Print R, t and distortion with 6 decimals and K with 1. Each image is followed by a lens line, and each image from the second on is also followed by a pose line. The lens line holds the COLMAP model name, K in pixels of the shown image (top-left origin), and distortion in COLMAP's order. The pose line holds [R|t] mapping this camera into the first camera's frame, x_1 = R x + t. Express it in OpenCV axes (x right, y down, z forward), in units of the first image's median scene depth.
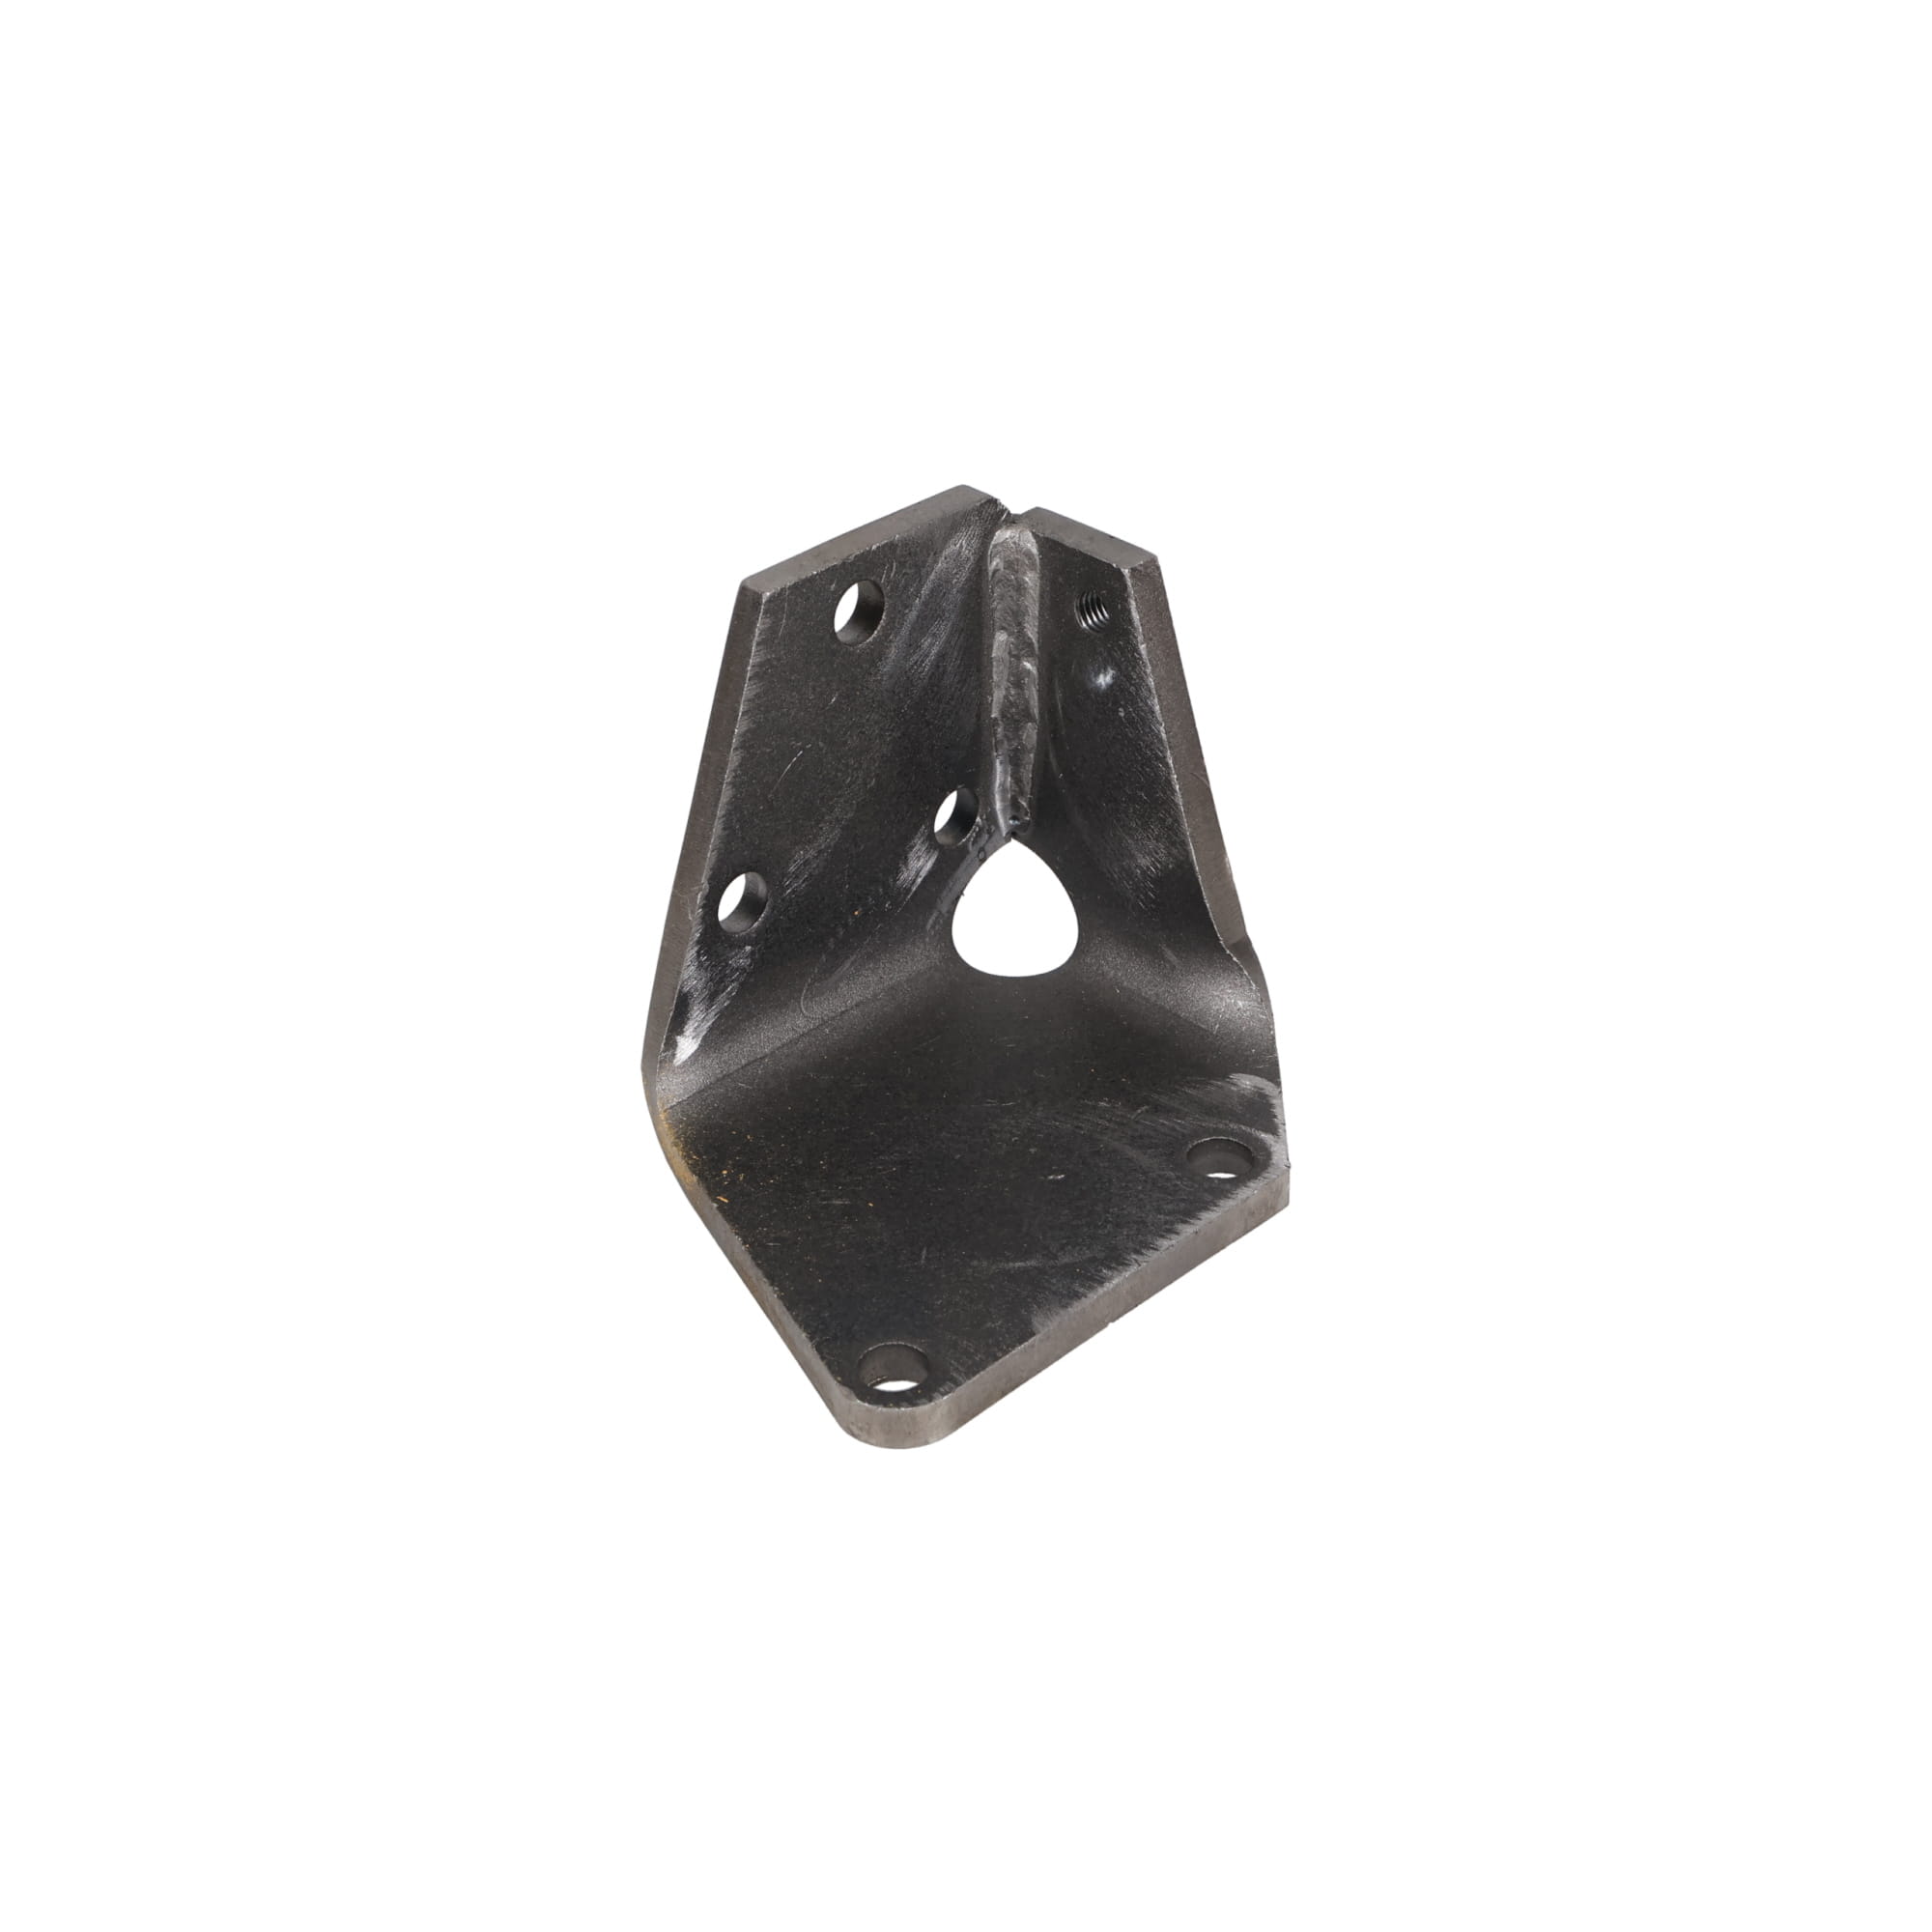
lens RADIAL K [[3338.0, 0, 953.4], [0, 3338.0, 965.8], [0, 0, 1]] dist [0.043030, 0.000000]
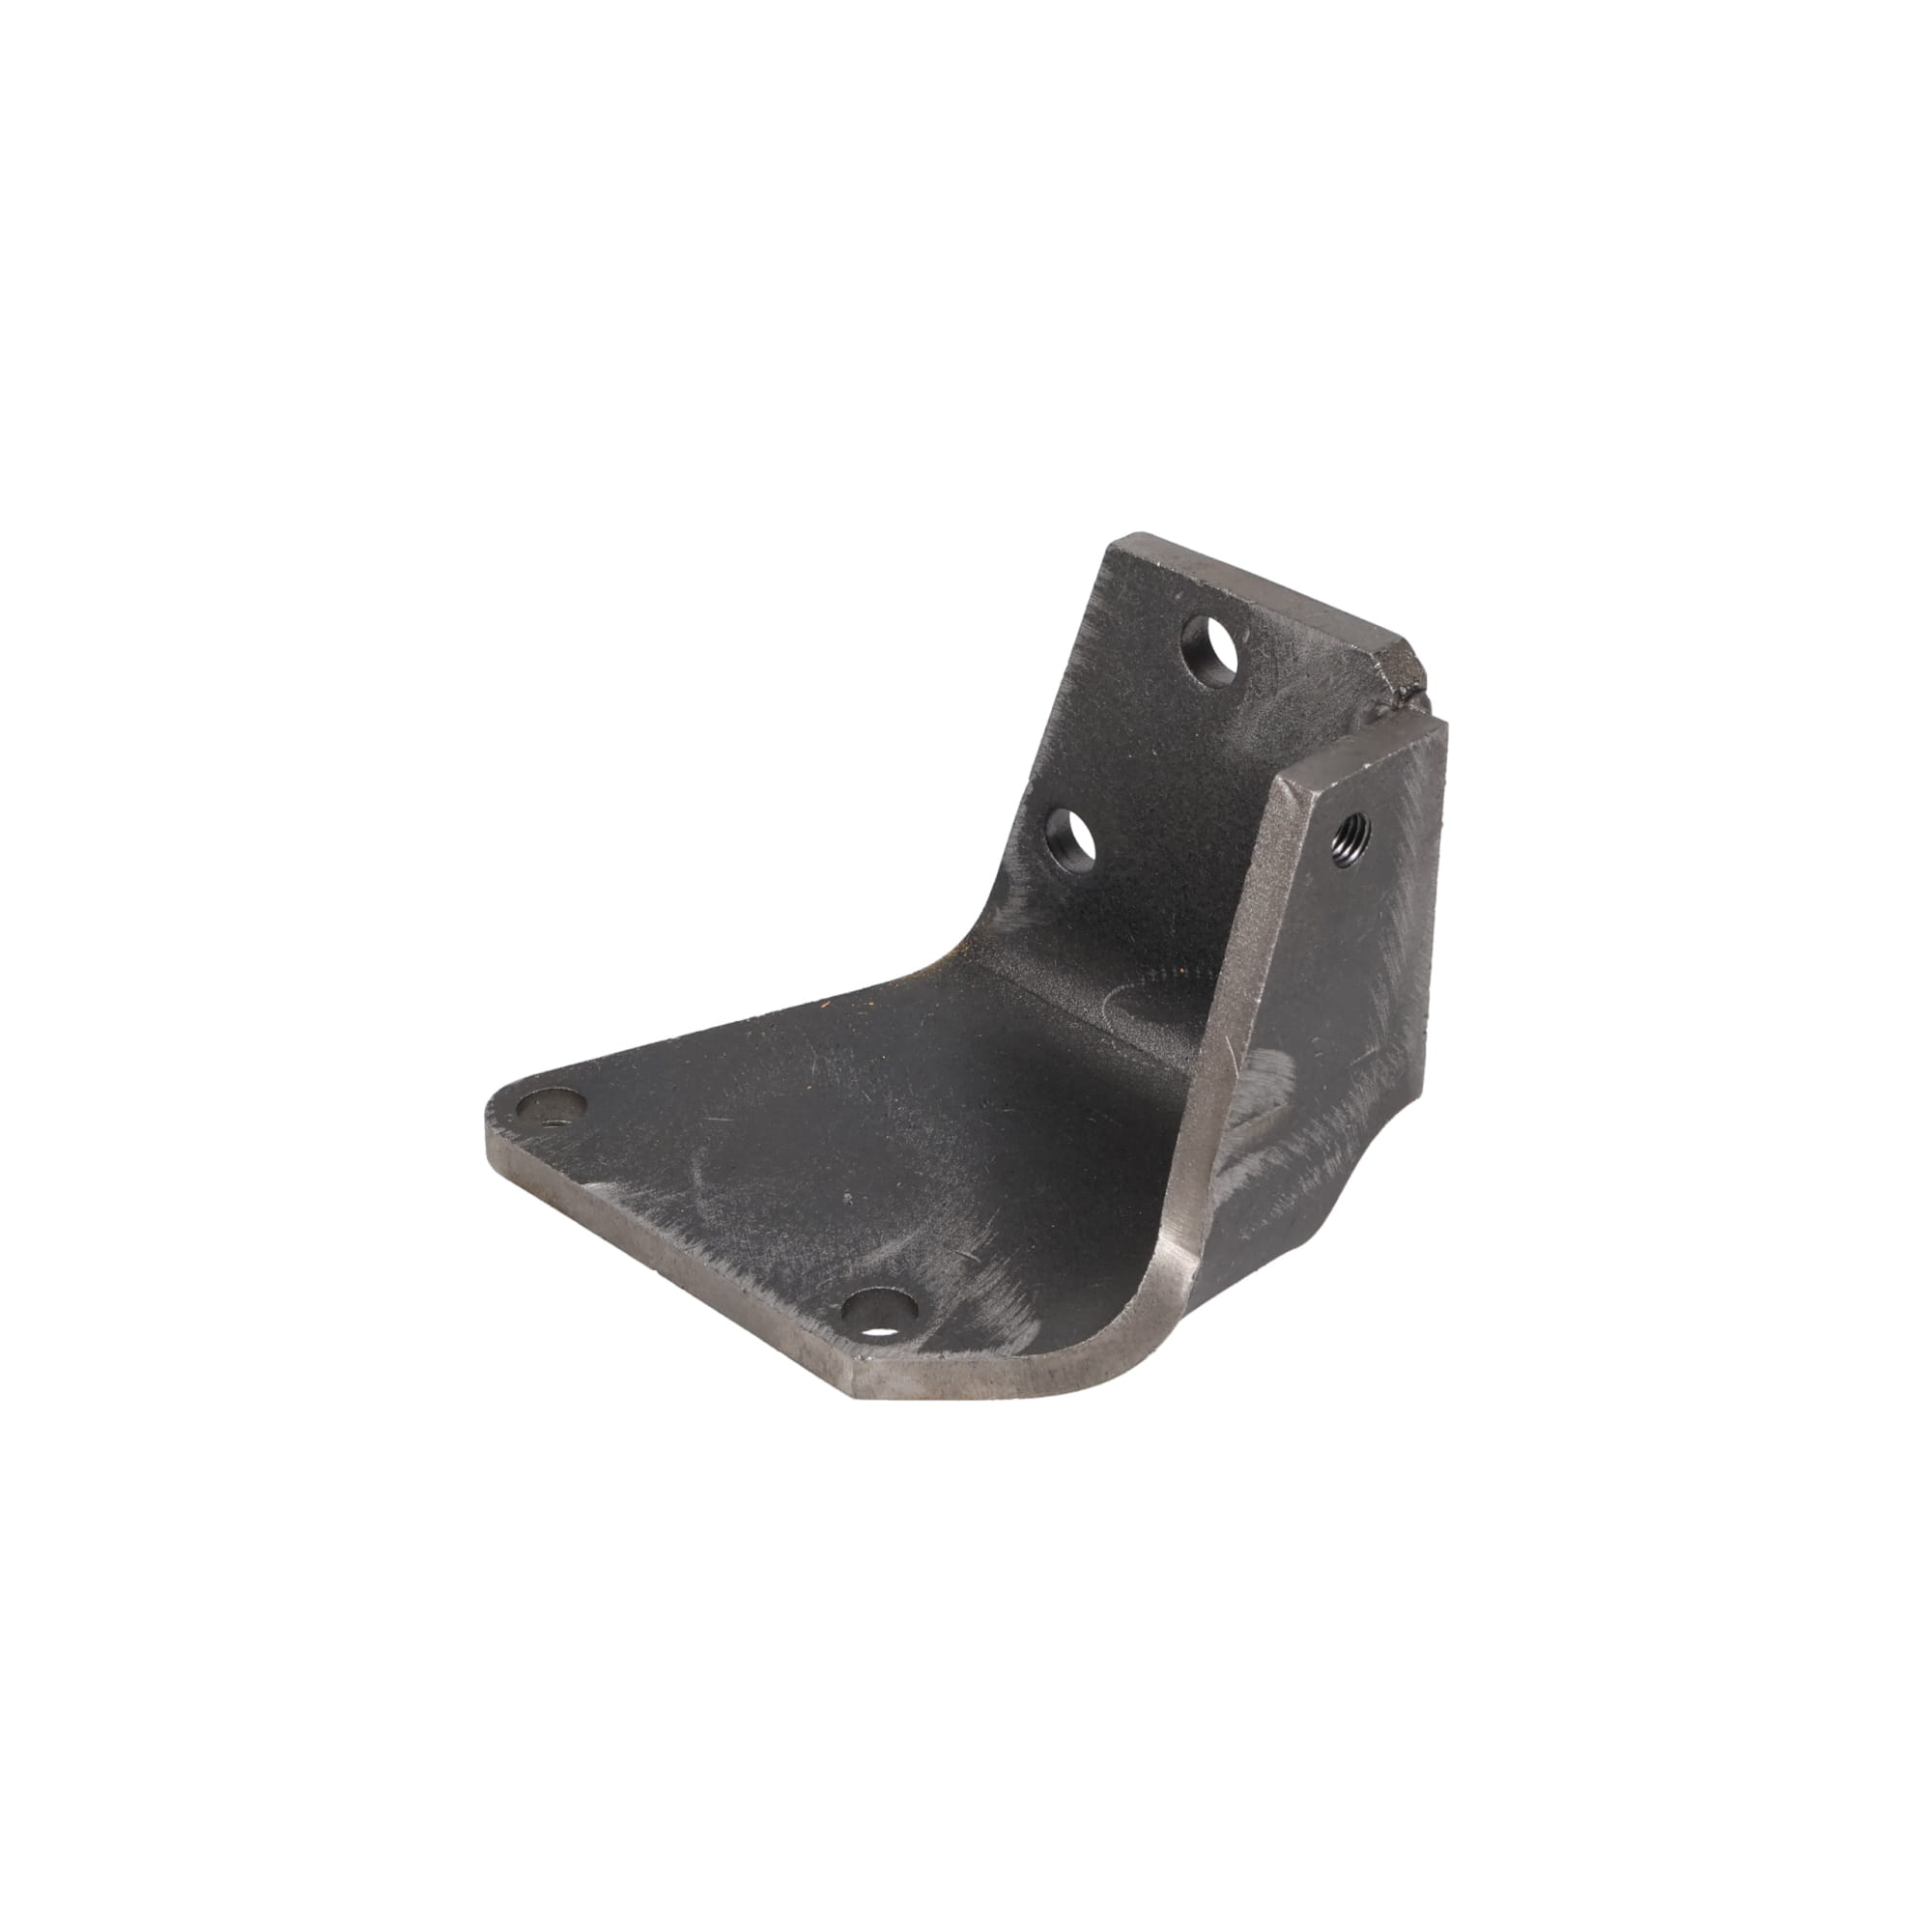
lens RADIAL K [[3564.3, 0, 959.2], [0, 3564.3, 975.4], [0, 0, 1]] dist [-0.018551, 0.000000]
pose [[-0.004167, 0.547696, -0.836667, 0.787602], [-0.532595, 0.706918, 0.465413, -0.436688], [0.846360, 0.447544, 0.288755, 0.685592]]
